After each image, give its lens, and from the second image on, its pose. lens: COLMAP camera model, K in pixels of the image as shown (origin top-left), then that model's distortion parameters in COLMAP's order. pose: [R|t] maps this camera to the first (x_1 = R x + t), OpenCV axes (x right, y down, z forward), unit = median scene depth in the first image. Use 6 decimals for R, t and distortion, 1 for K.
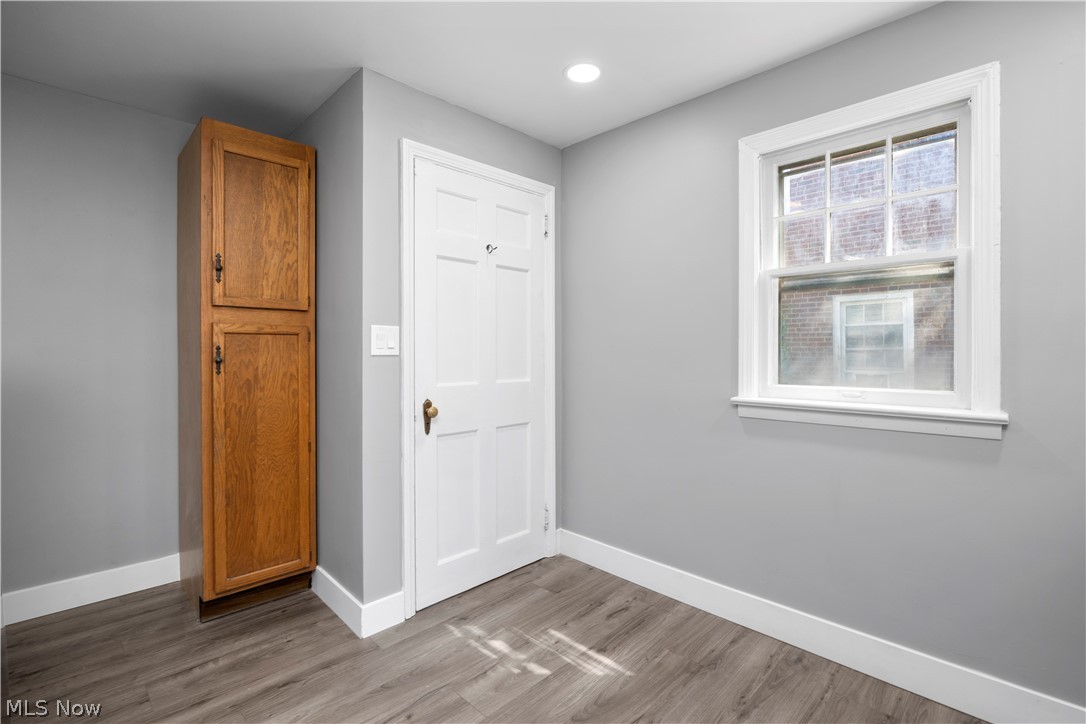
lens RADIAL K [[497.8, 0, 543.9], [0, 497.8, 358.1], [0, 0, 1]] dist [-0.012391, 0.000679]
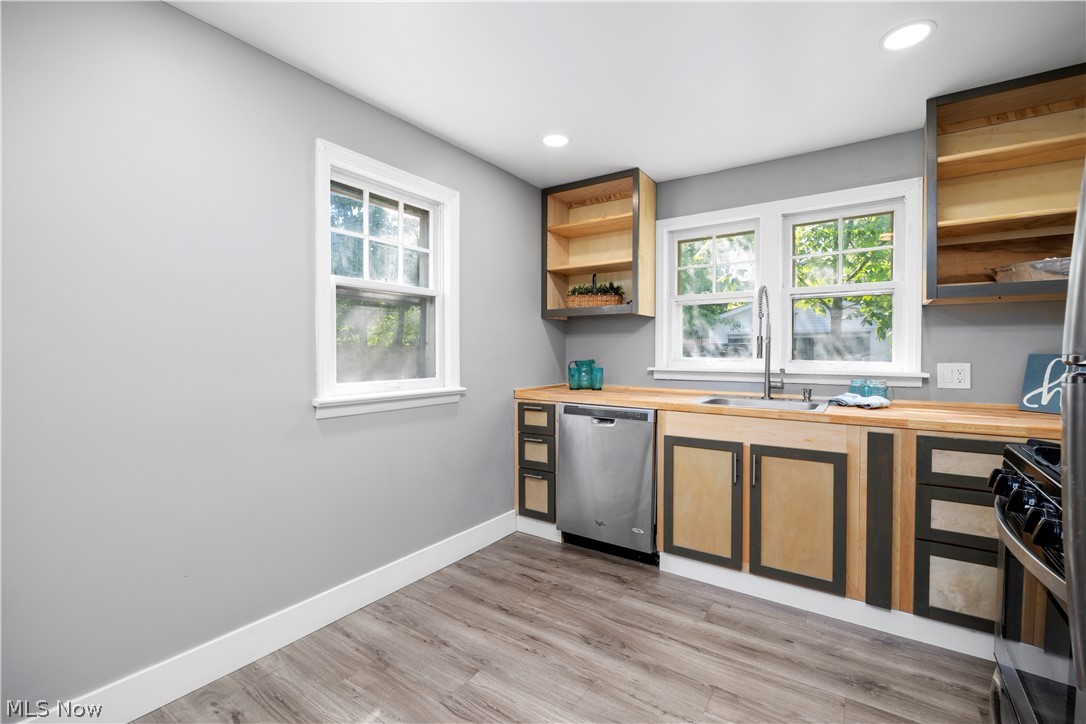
lens RADIAL K [[475.7, 0, 544.0], [0, 475.7, 360.2], [0, 0, 1]] dist [0.001334, 0.000220]
pose [[-0.184800, -0.009212, 0.982733, -0.716927], [0.011415, 0.999868, 0.011520, -0.004701], [-0.982710, 0.013347, -0.184671, 0.845513]]
